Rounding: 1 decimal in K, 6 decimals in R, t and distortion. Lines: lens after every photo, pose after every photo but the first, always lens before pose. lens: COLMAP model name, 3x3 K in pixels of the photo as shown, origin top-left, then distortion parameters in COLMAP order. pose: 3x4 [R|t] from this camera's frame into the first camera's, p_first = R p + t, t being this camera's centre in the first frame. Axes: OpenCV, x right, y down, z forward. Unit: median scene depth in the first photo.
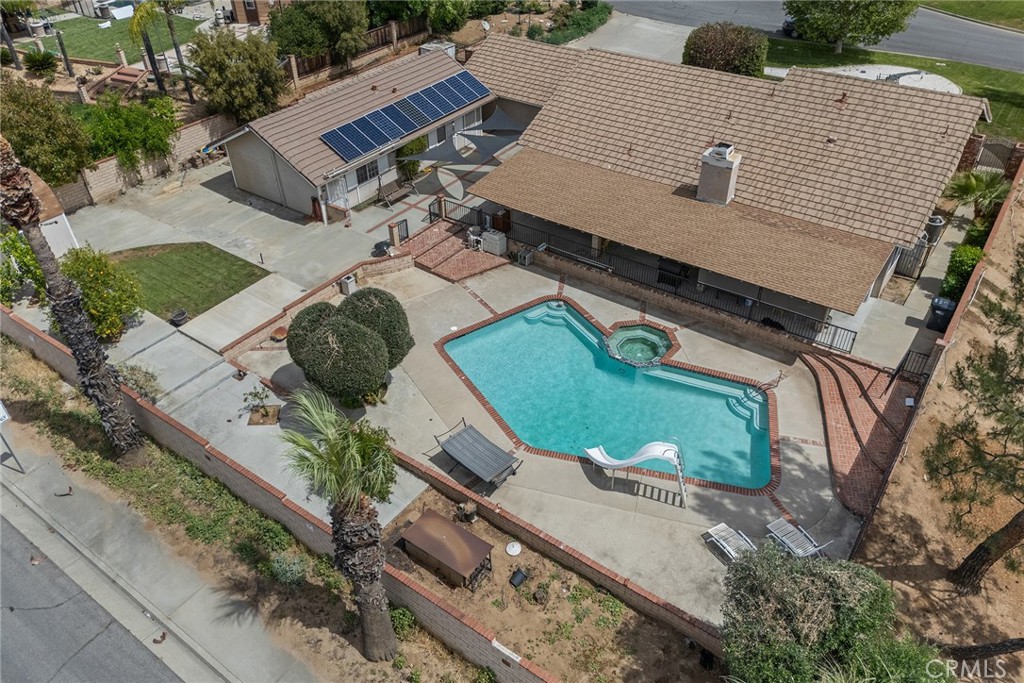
lens RADIAL K [[766.1, 0, 512.0], [0, 766.1, 341.5], [0, 0, 1]] dist [0.030500, -0.000391]
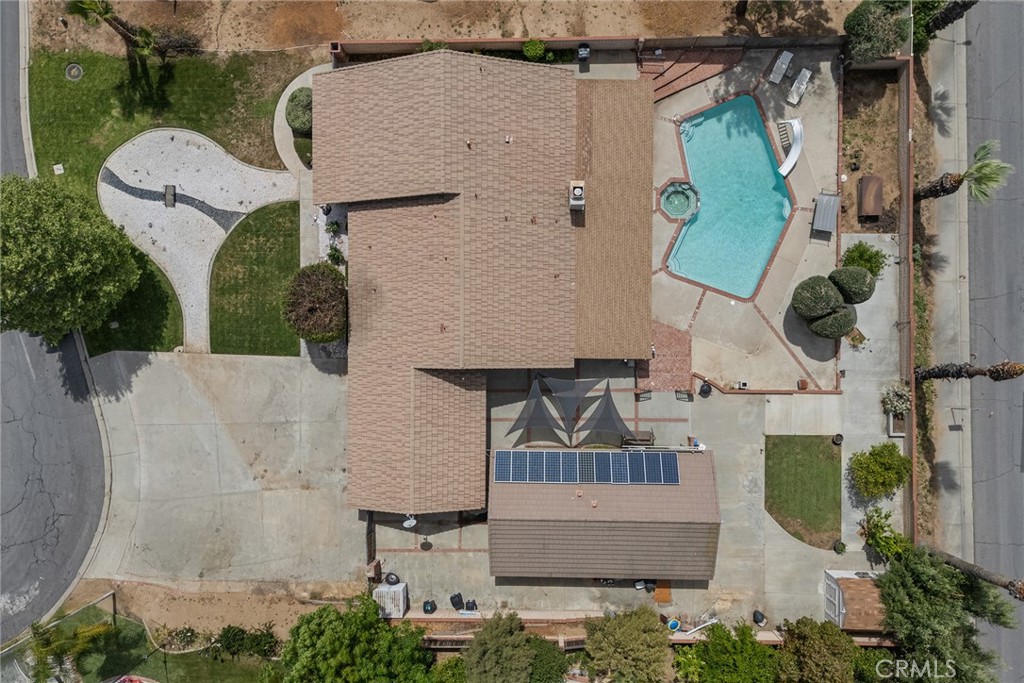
lens RADIAL K [[744.2, 0, 512.0], [0, 744.2, 341.5], [0, 0, 1]] dist [0.036067, 0.001454]
pose [[-0.578636, -0.814881, 0.033891, 0.071502], [0.529588, -0.343802, 0.775459, -1.511687], [-0.620255, 0.466657, 0.630488, 0.339784]]
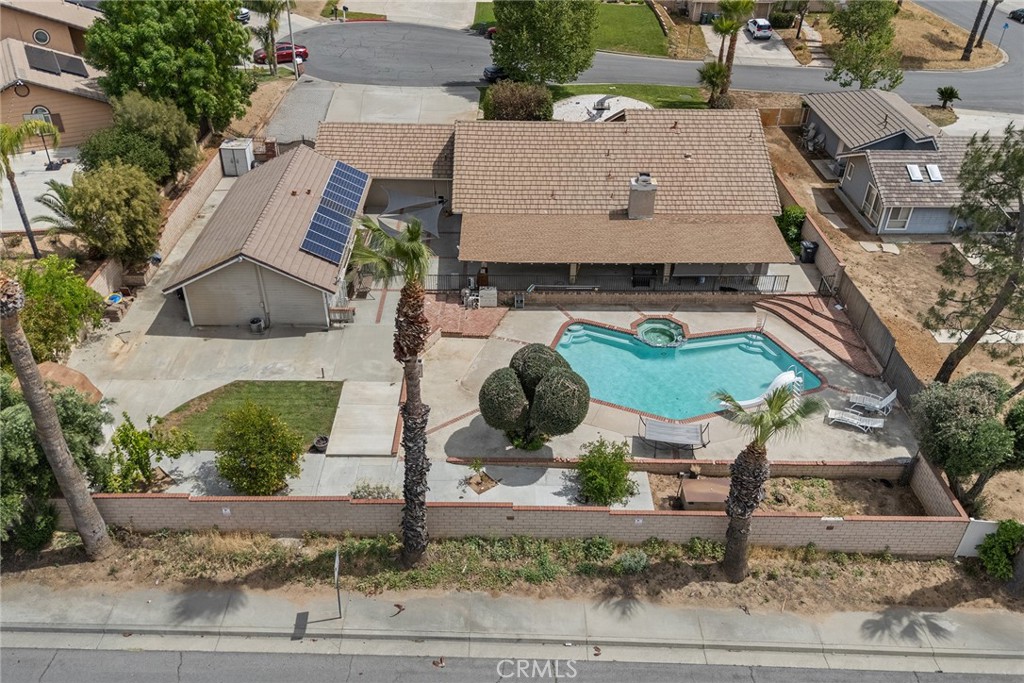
lens RADIAL K [[832.1, 0, 512.0], [0, 832.1, 341.5], [0, 0, 1]] dist [0.047795, -0.002205]
pose [[0.807821, -0.303004, 0.505583, -0.735145], [0.335663, 0.941567, 0.027974, -0.102908], [-0.484517, 0.147108, 0.862324, -0.087080]]
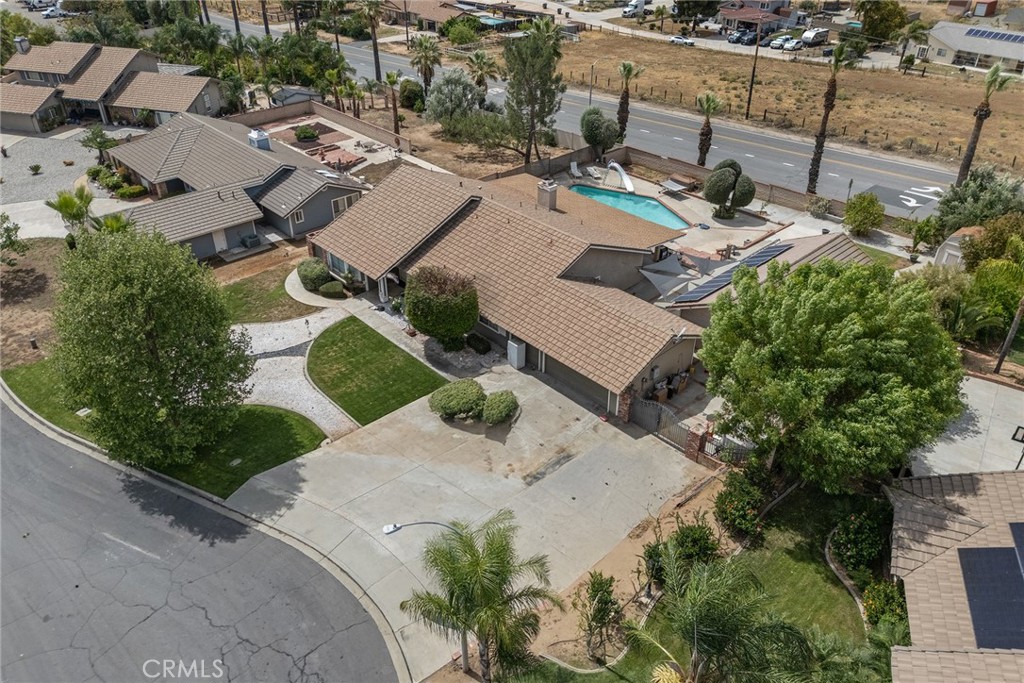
lens RADIAL K [[744.2, 0, 512.0], [0, 744.2, 341.5], [0, 0, 1]] dist [0.036067, 0.001454]
pose [[-0.980972, -0.093726, 0.170027, 0.013191], [0.128712, 0.341689, 0.930957, -1.853435], [-0.145351, 0.935128, -0.323124, 2.003392]]
